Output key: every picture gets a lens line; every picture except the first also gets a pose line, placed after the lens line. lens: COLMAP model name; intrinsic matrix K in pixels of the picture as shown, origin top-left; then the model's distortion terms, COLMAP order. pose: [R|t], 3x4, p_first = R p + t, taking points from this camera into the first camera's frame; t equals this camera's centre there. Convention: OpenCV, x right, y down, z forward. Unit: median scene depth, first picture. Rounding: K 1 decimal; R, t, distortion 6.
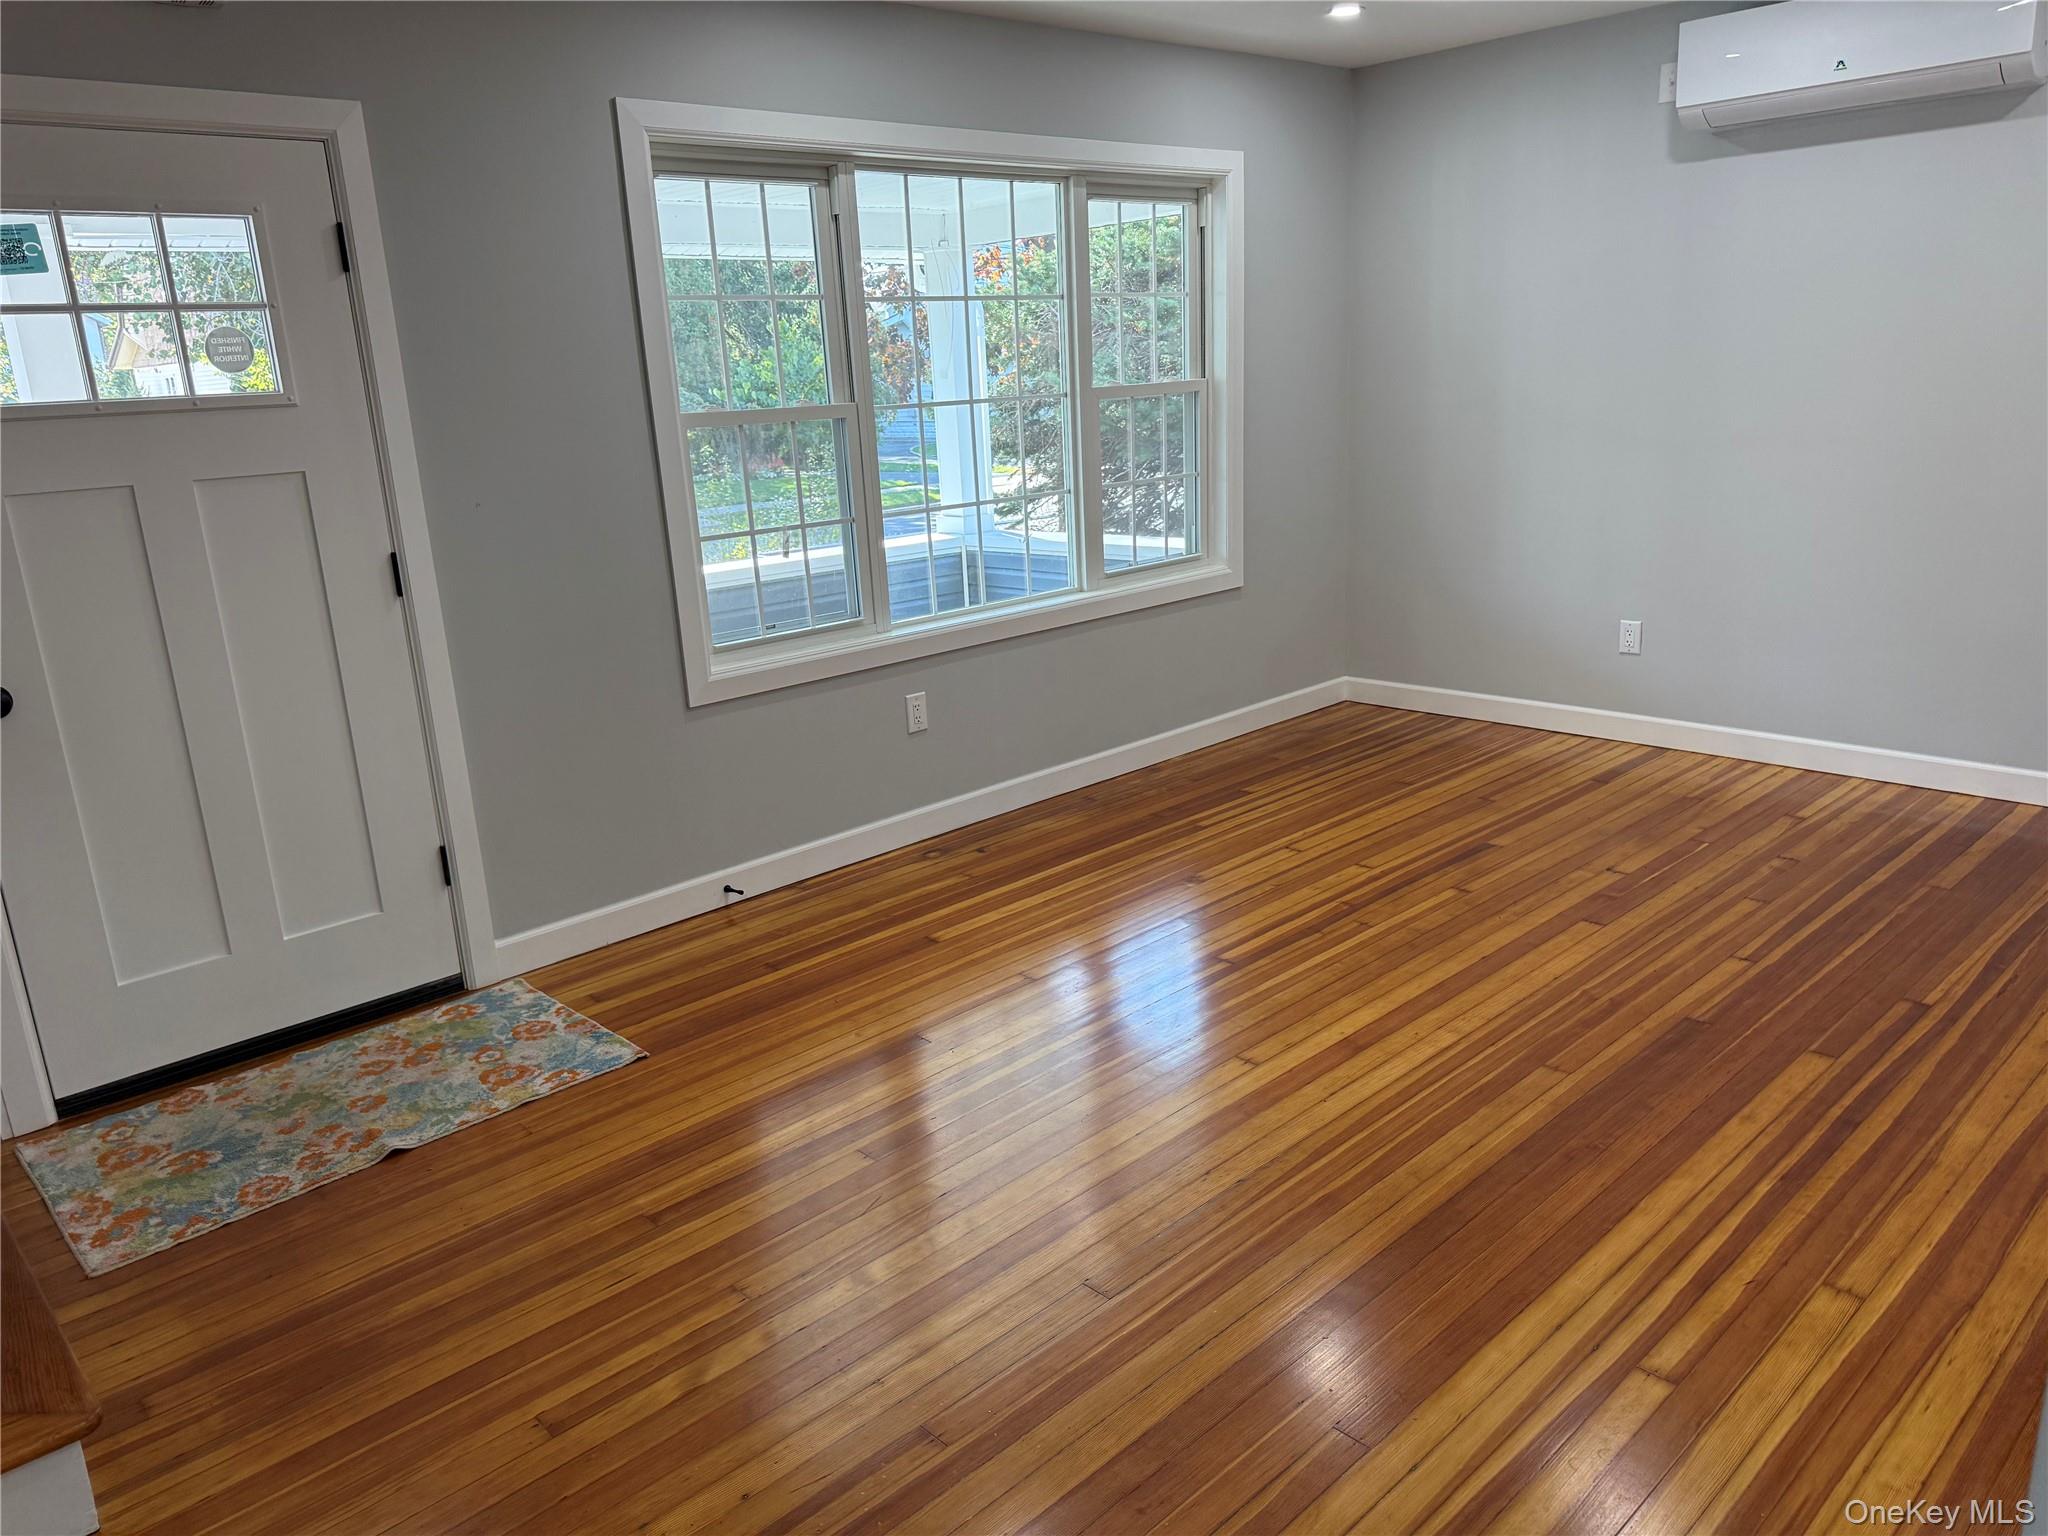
lens RADIAL K [[1431.4, 0, 1012.9], [0, 1431.4, 756.4], [0, 0, 1]] dist [0.029677, -0.040350]
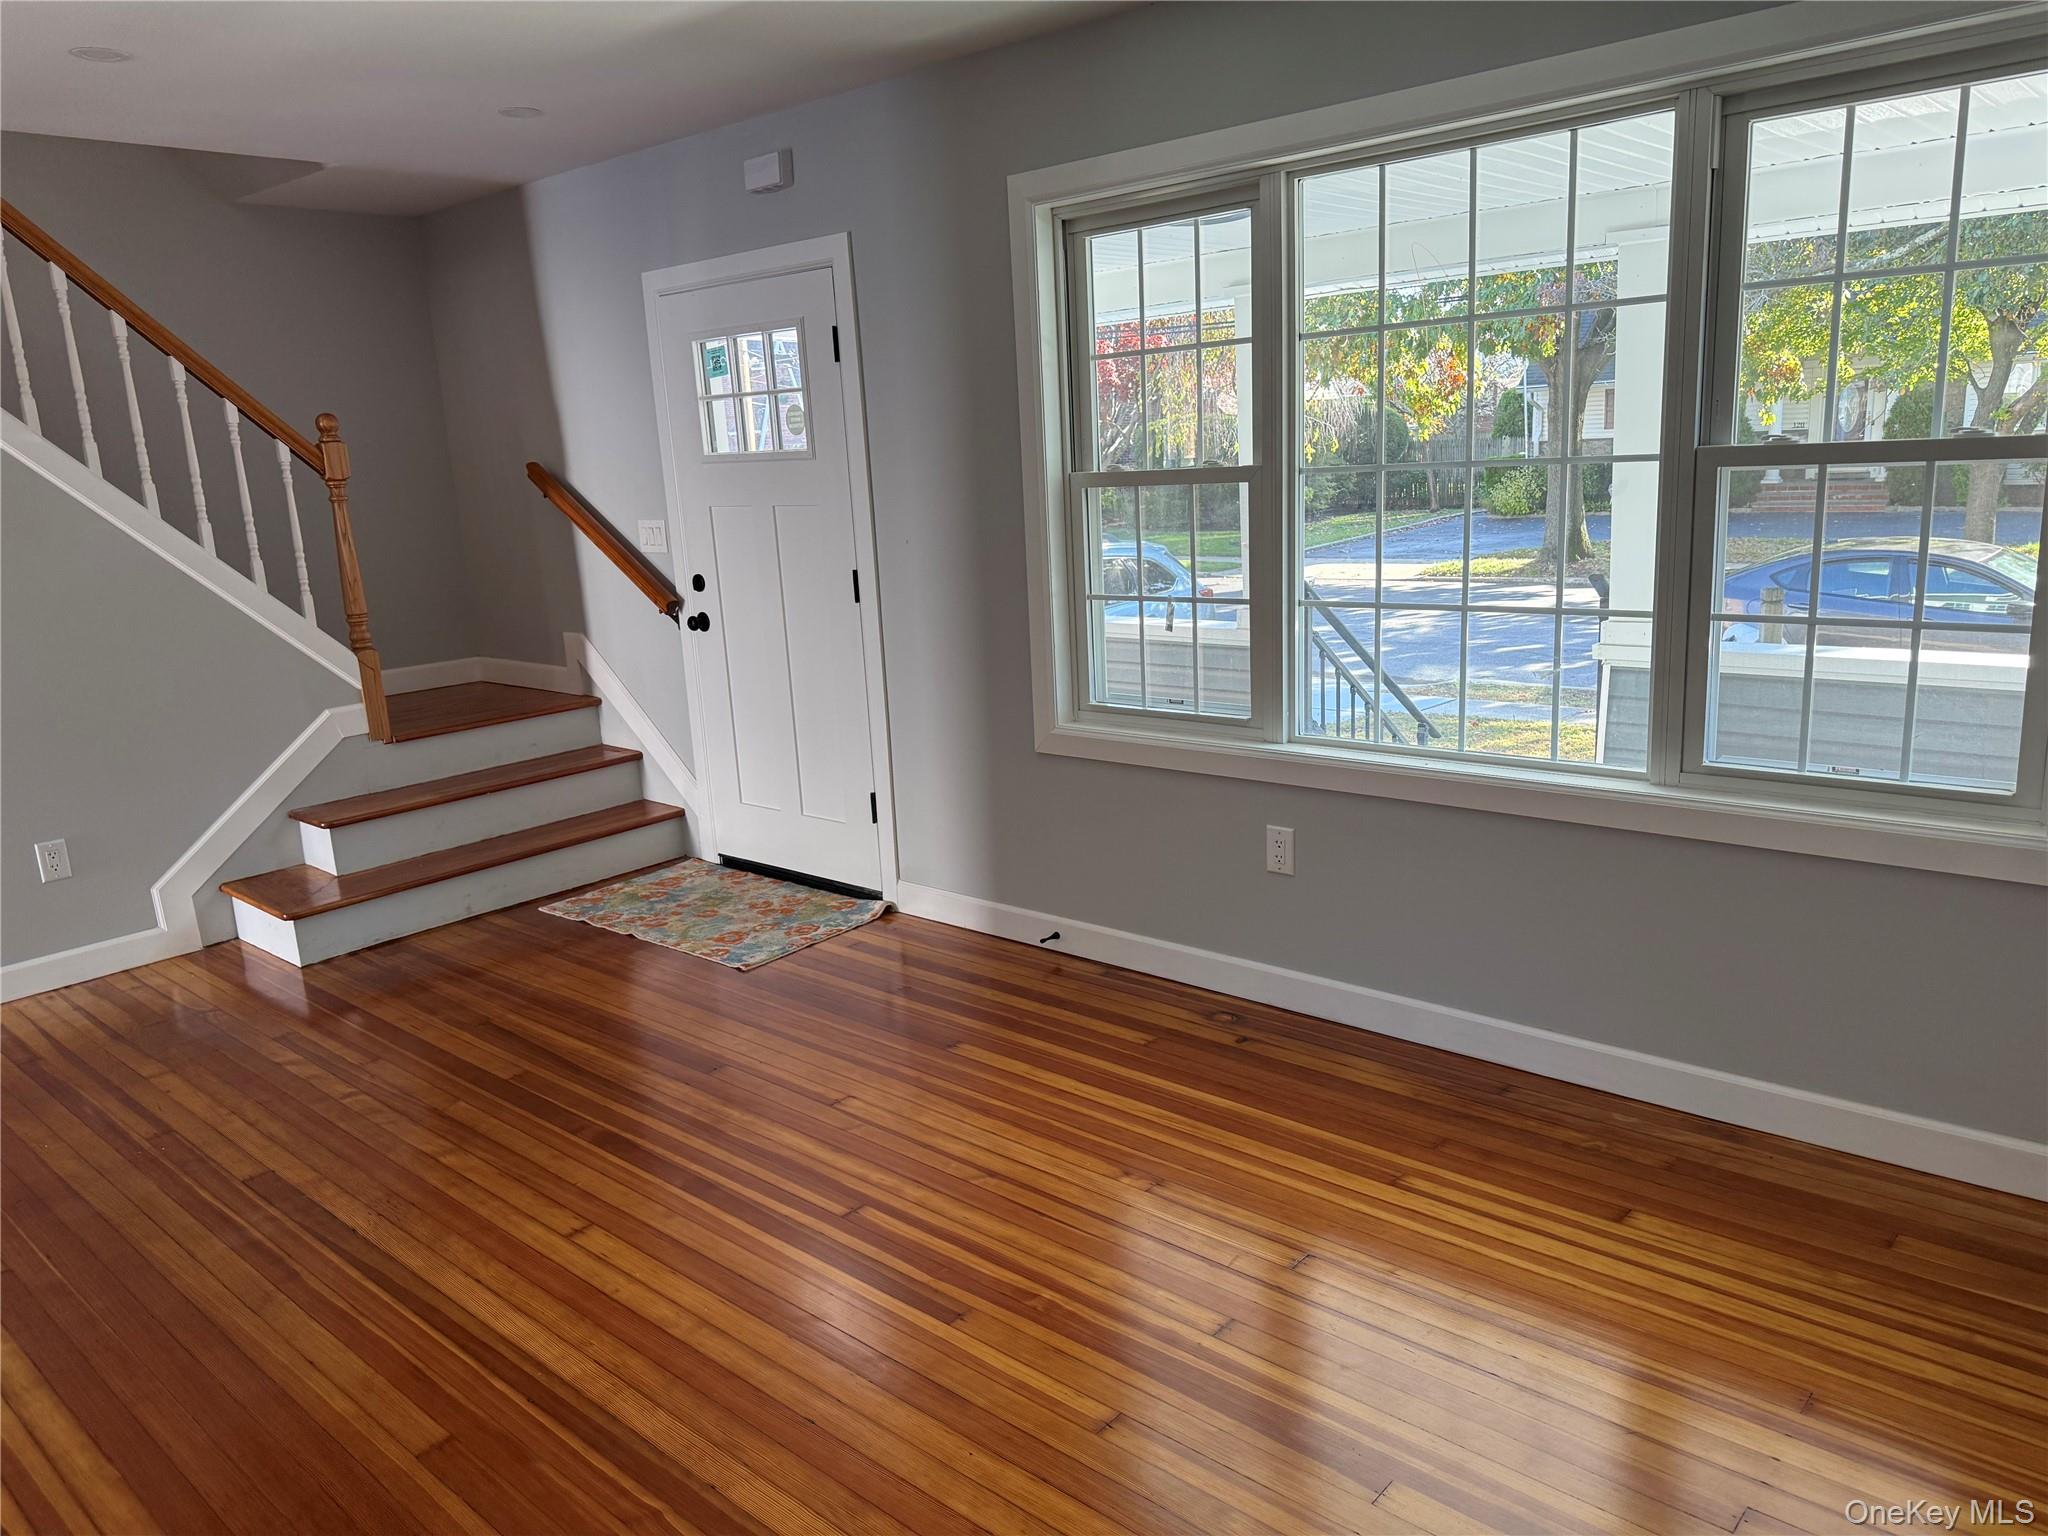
lens RADIAL K [[1431.4, 0, 1026.2], [0, 1431.4, 765.3], [0, 0, 1]] dist [0.029677, -0.040350]
pose [[0.084811, 0.261622, -0.961437, 0.743713], [-0.219564, 0.946102, 0.238081, -0.258537], [0.971905, 0.190905, 0.137683, 0.811178]]
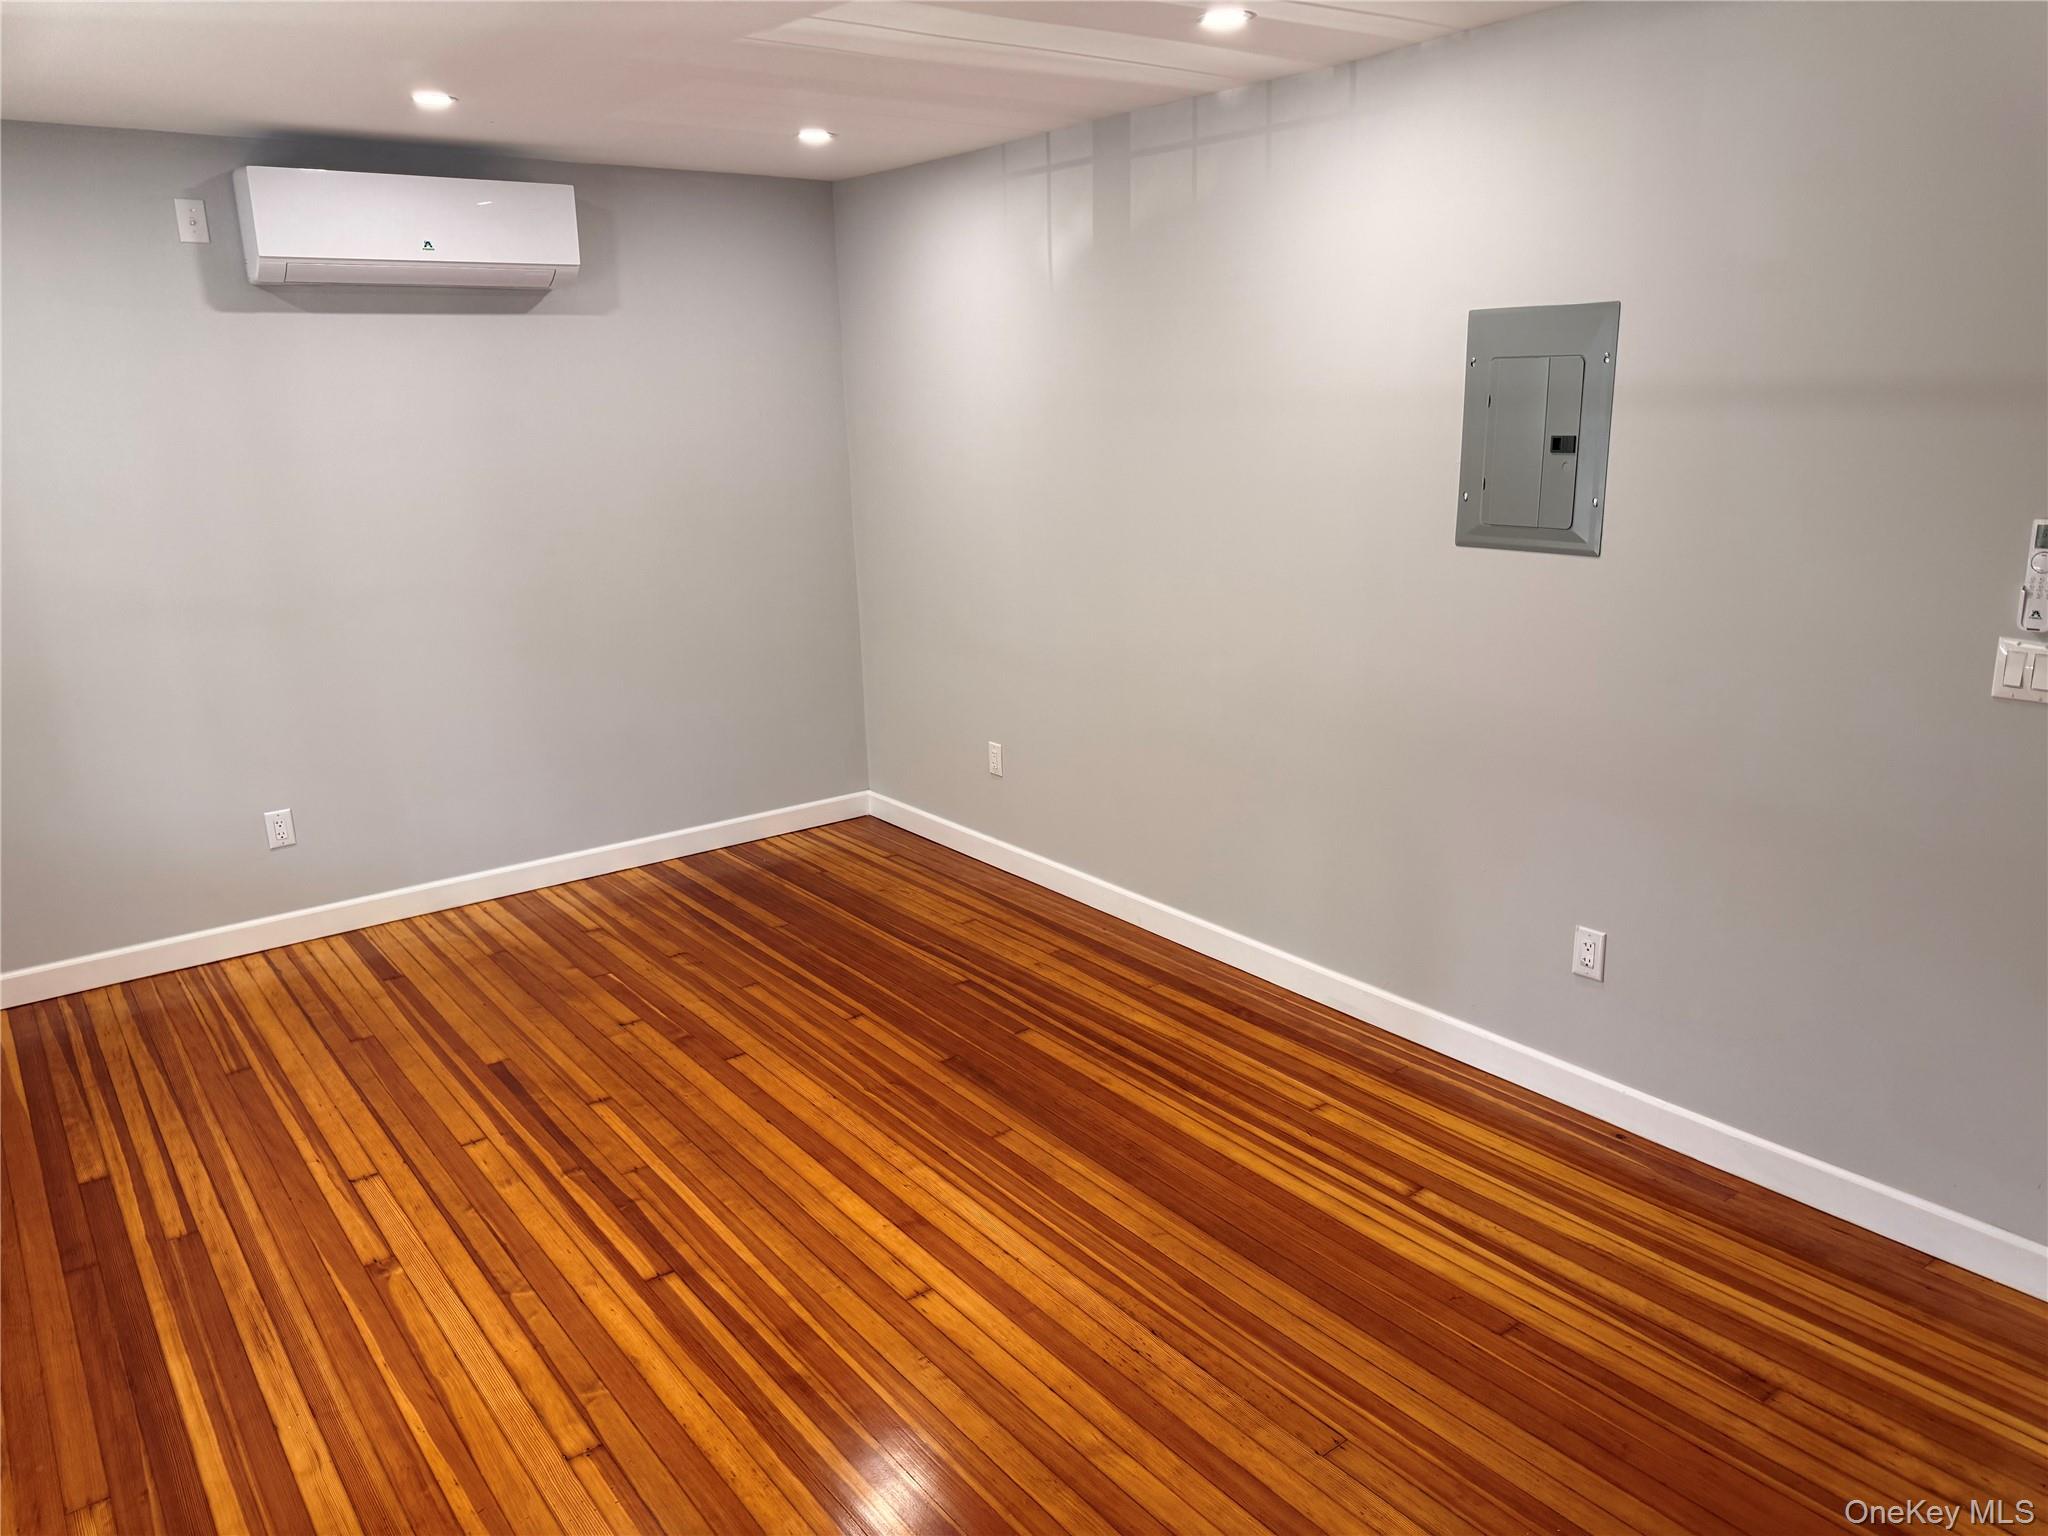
lens RADIAL K [[1431.4, 0, 1011.7], [0, 1431.4, 767.3], [0, 0, 1]] dist [0.029677, -0.040350]
pose [[0.107188, -0.207901, 0.972259, -0.481769], [0.283619, 0.943655, 0.170517, -0.180371], [-0.952928, 0.257474, 0.160113, 0.525672]]
